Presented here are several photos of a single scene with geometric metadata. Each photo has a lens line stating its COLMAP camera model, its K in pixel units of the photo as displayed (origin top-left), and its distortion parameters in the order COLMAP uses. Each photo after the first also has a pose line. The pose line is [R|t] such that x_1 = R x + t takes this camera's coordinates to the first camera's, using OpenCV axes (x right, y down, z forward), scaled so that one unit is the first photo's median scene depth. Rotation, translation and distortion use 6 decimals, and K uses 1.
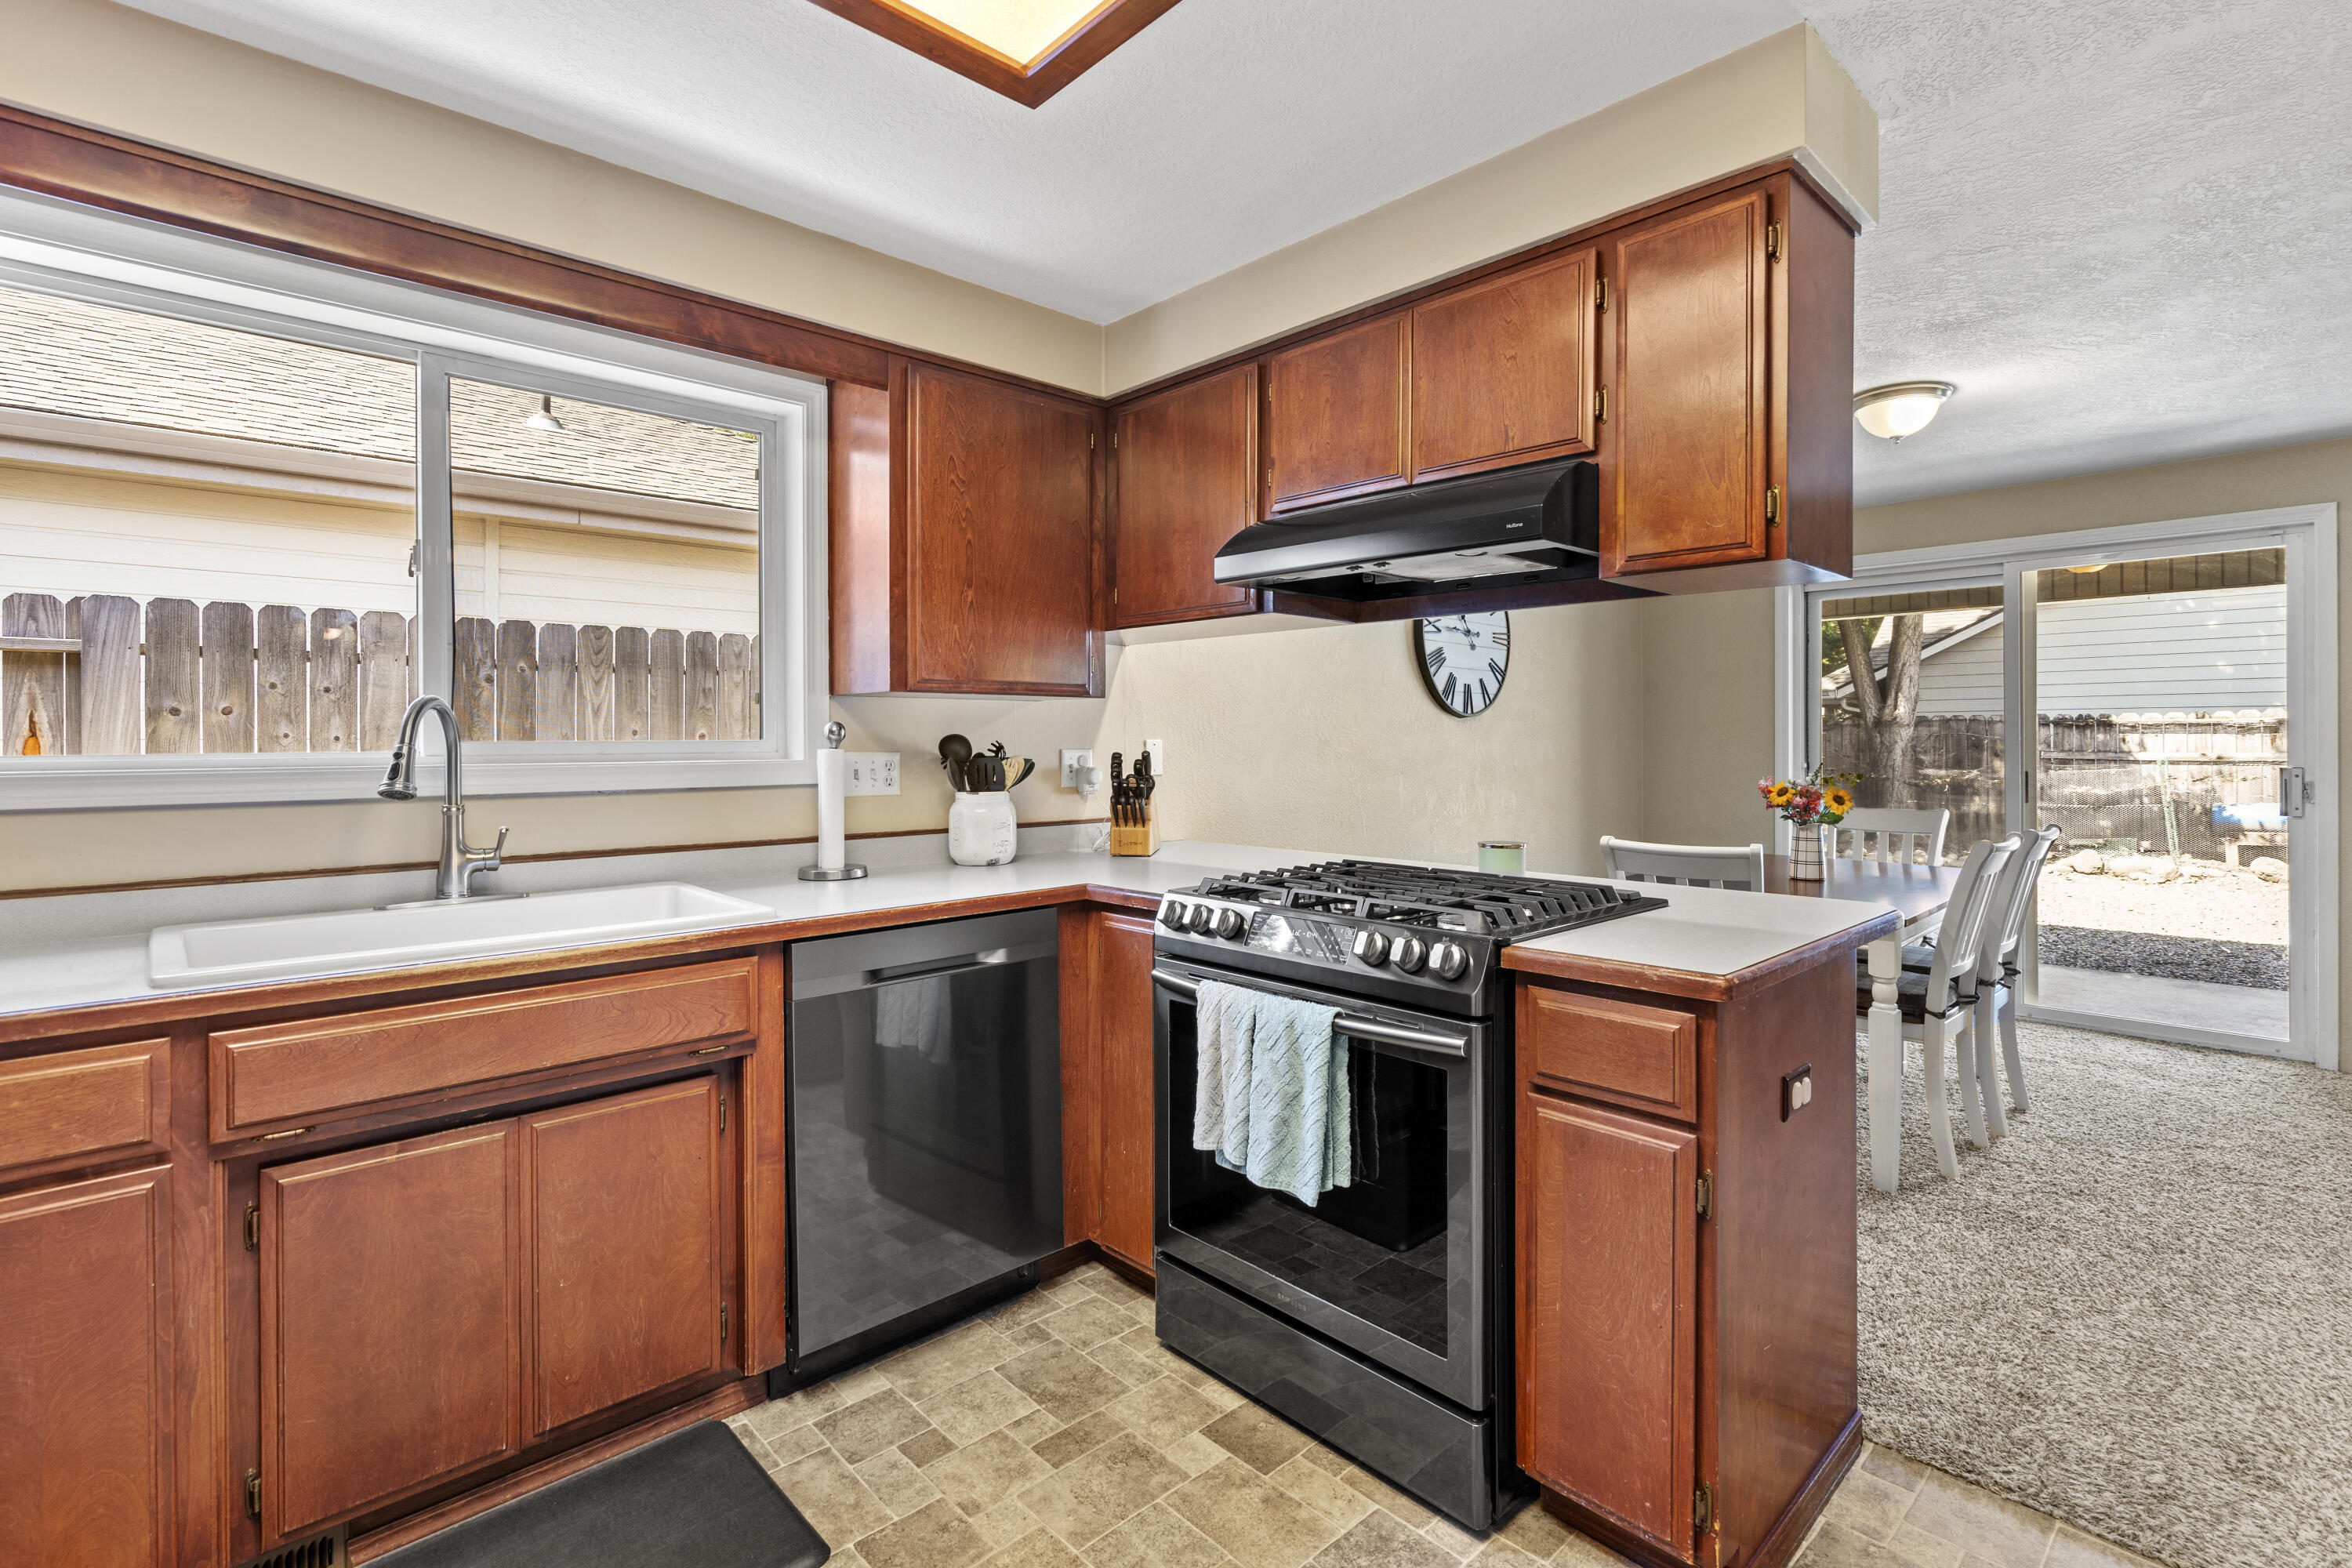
lens RADIAL K [[1080.3, 0, 1173.9], [0, 1080.3, 745.9], [0, 0, 1]] dist [-0.006343, 0.003008]
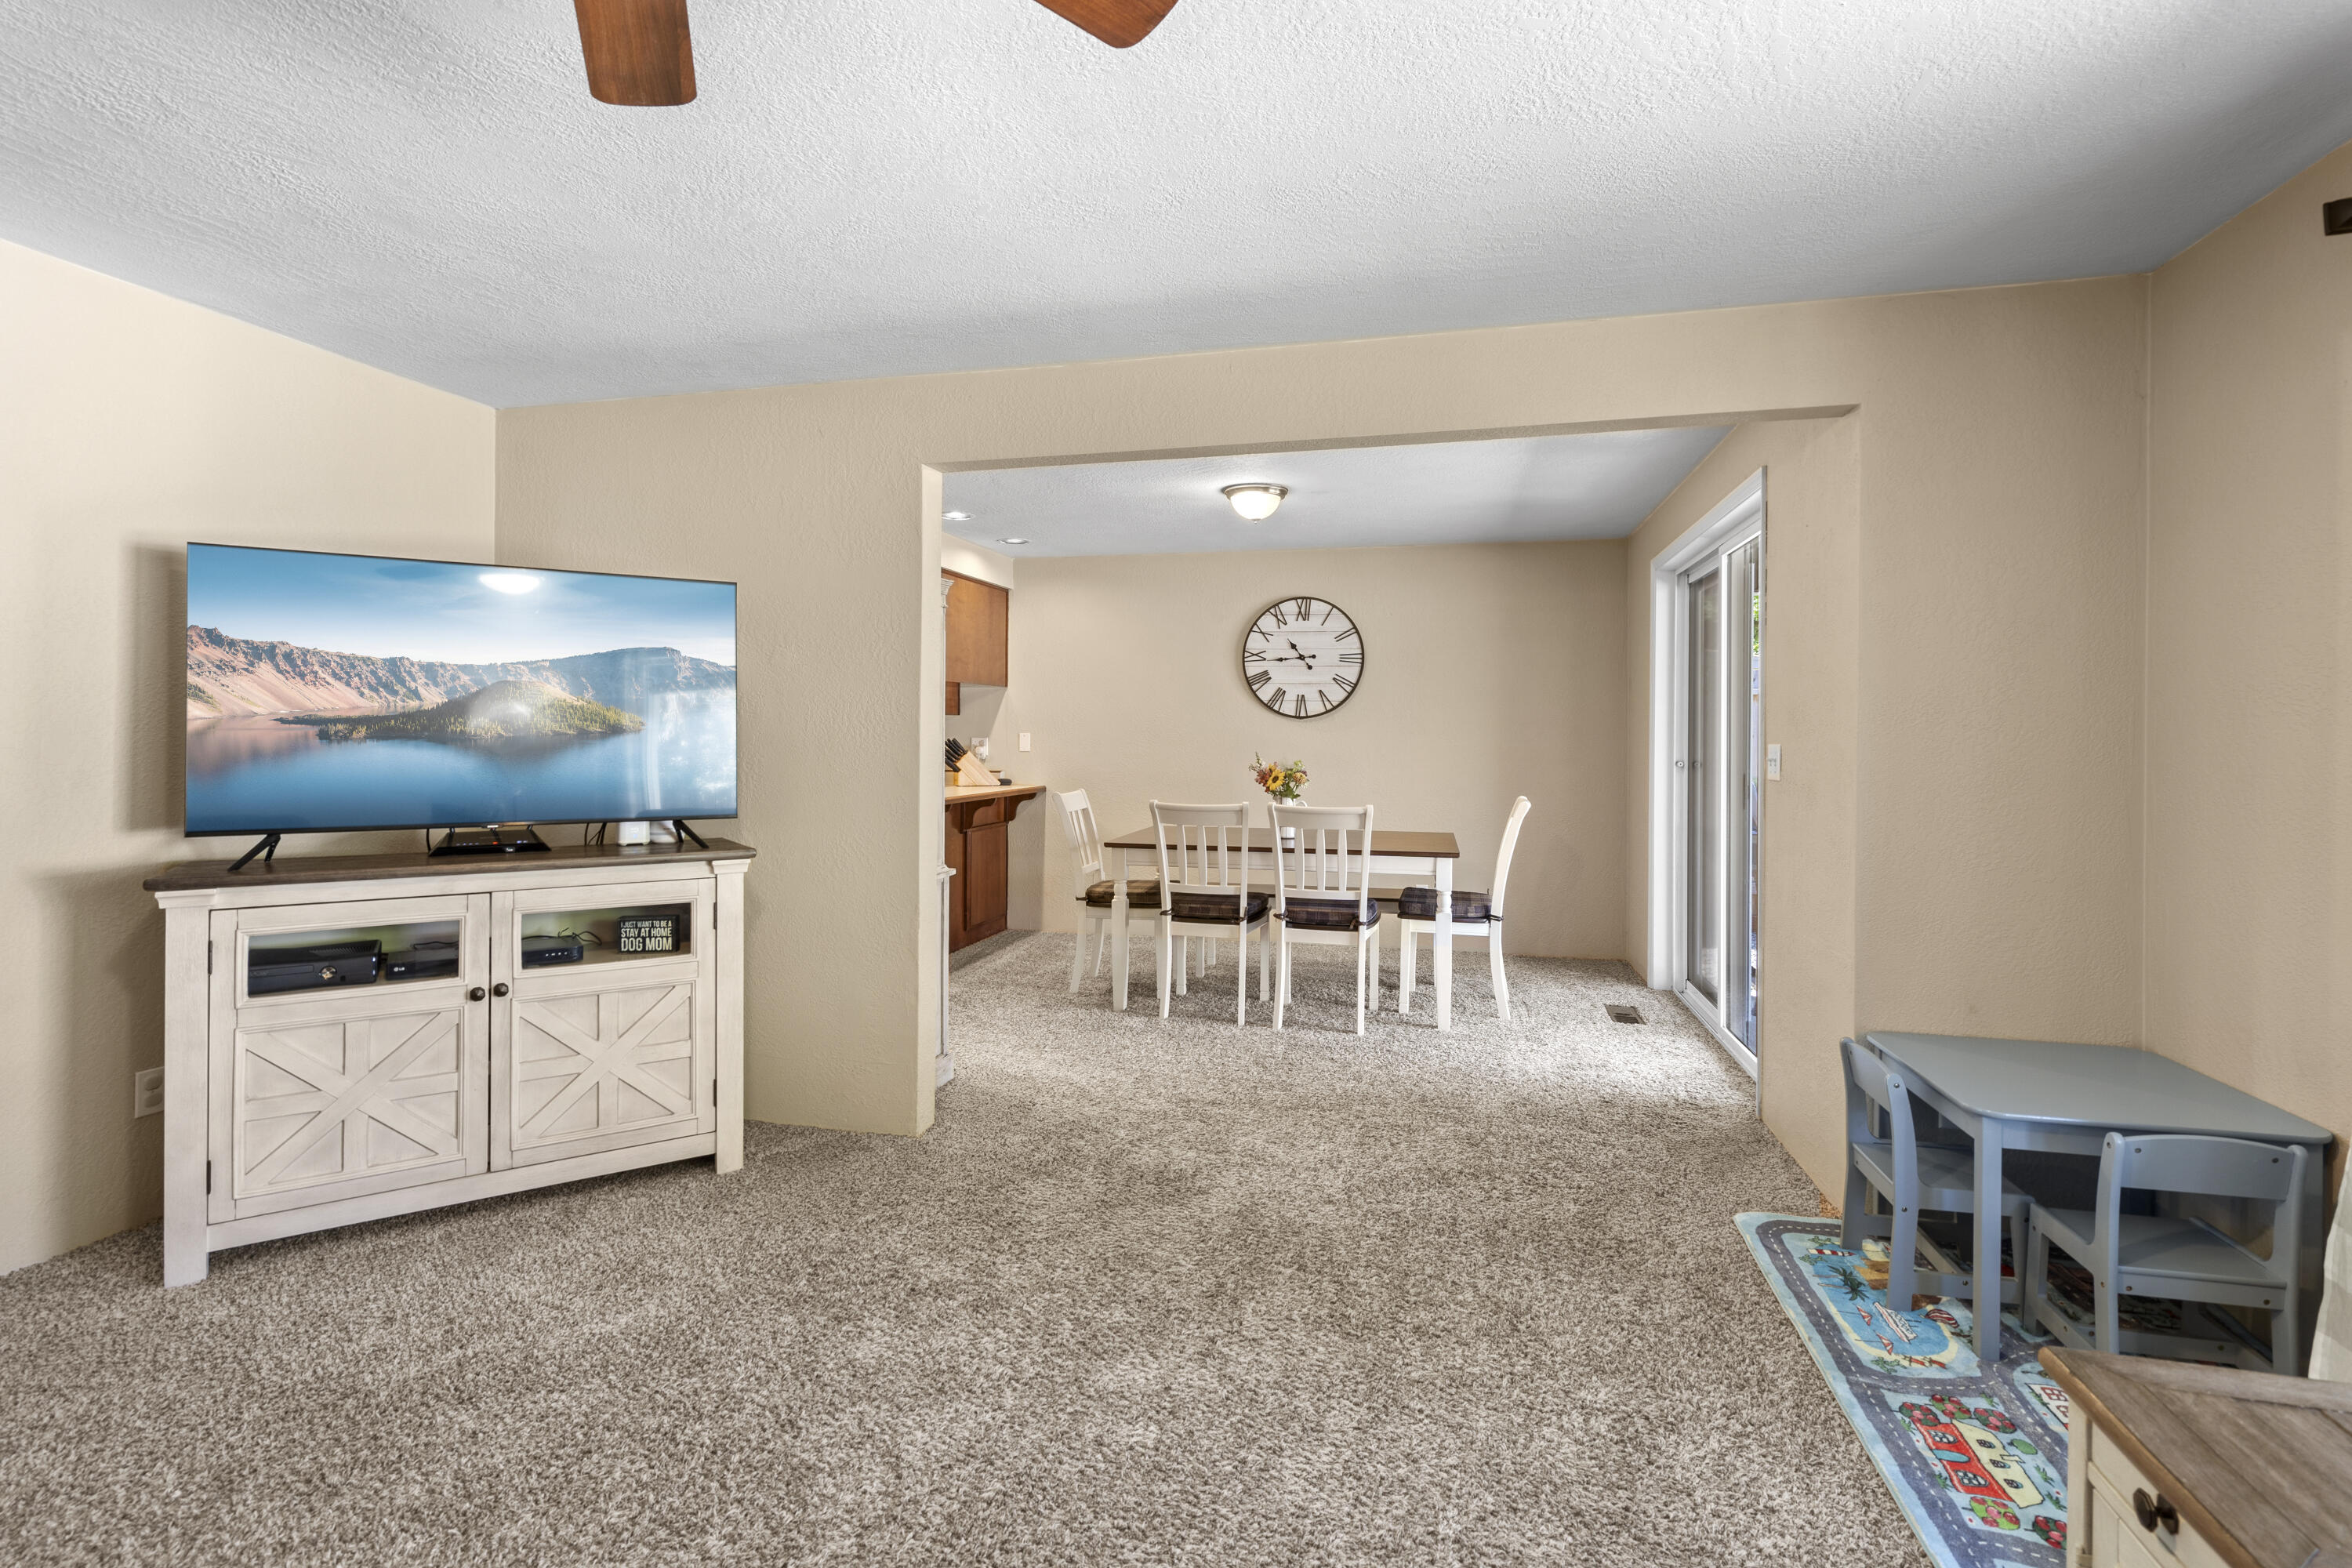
lens RADIAL K [[1080.3, 0, 1169.9], [0, 1080.3, 745.7], [0, 0, 1]] dist [-0.006343, 0.003008]
pose [[0.548931, 0.014975, -0.835734, 2.328695], [-0.010174, 0.999885, 0.011234, -0.010625], [0.835806, 0.002336, 0.549020, 0.186515]]
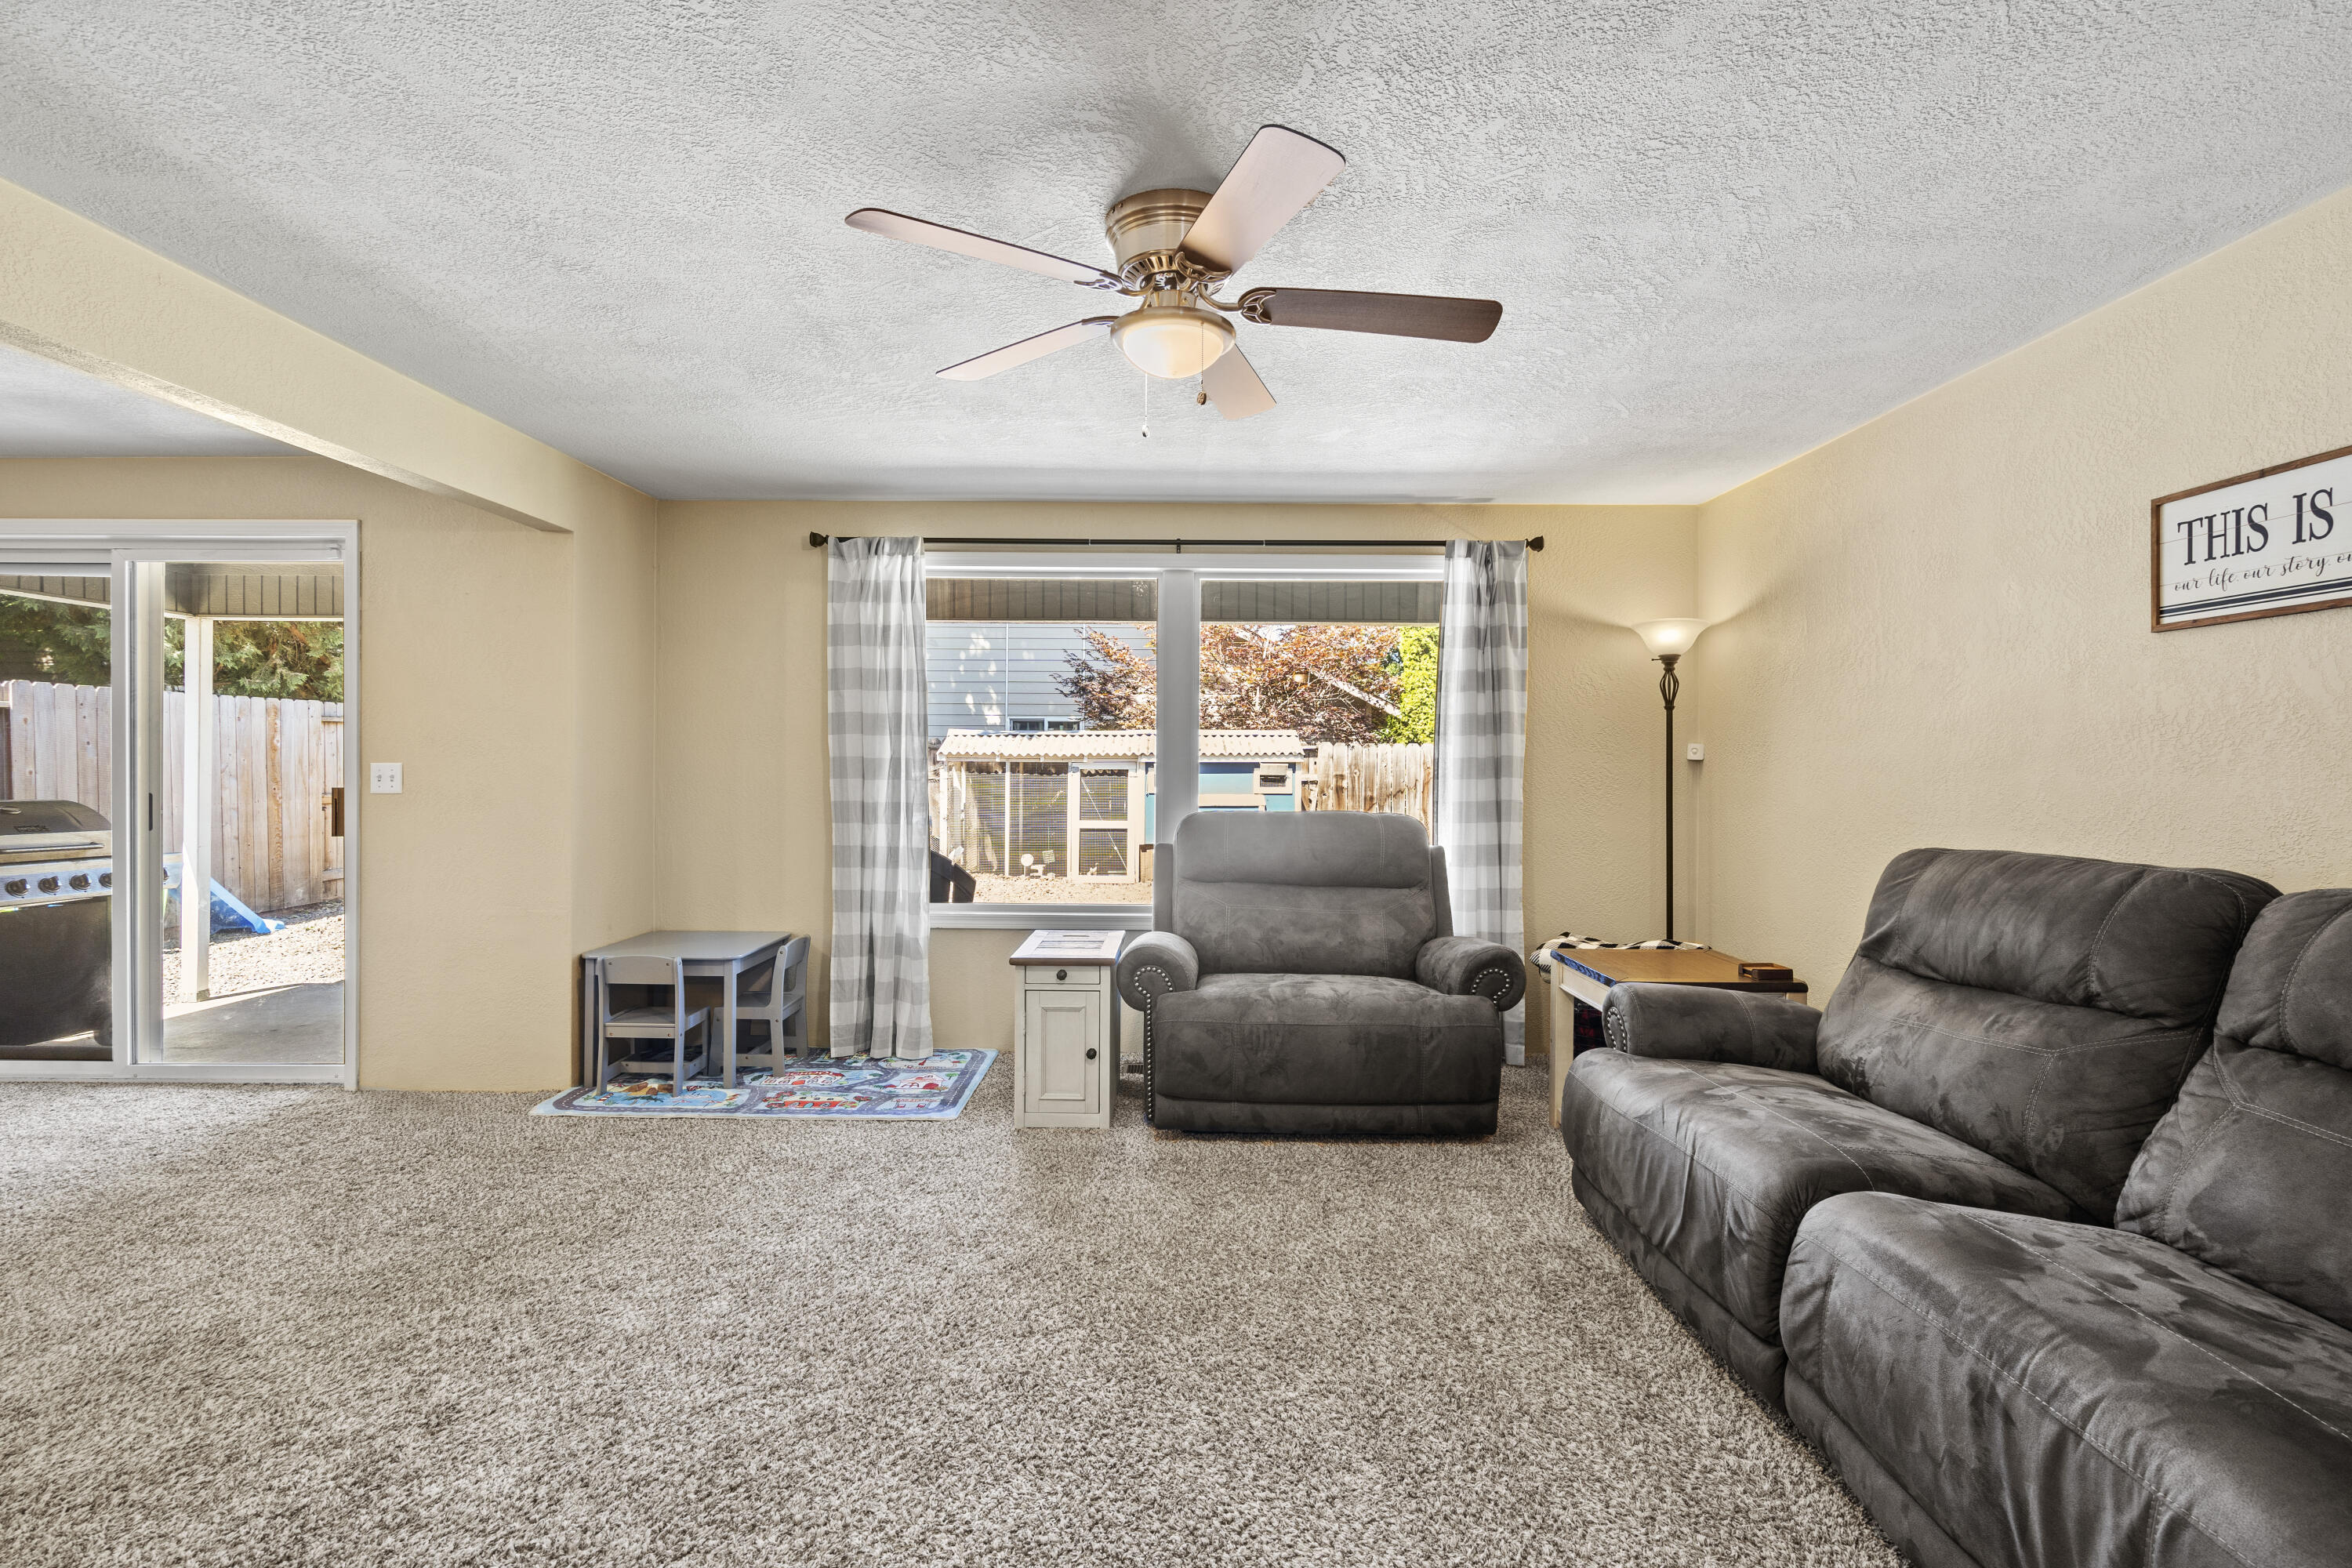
lens RADIAL K [[1080.3, 0, 1176.1], [0, 1080.3, 767.9], [0, 0, 1]] dist [-0.006343, 0.003008]
pose [[0.682903, 0.003916, 0.730499, 1.310262], [-0.005209, 0.999986, -0.000491, -0.001707], [-0.730491, -0.003470, 0.682914, -0.349958]]
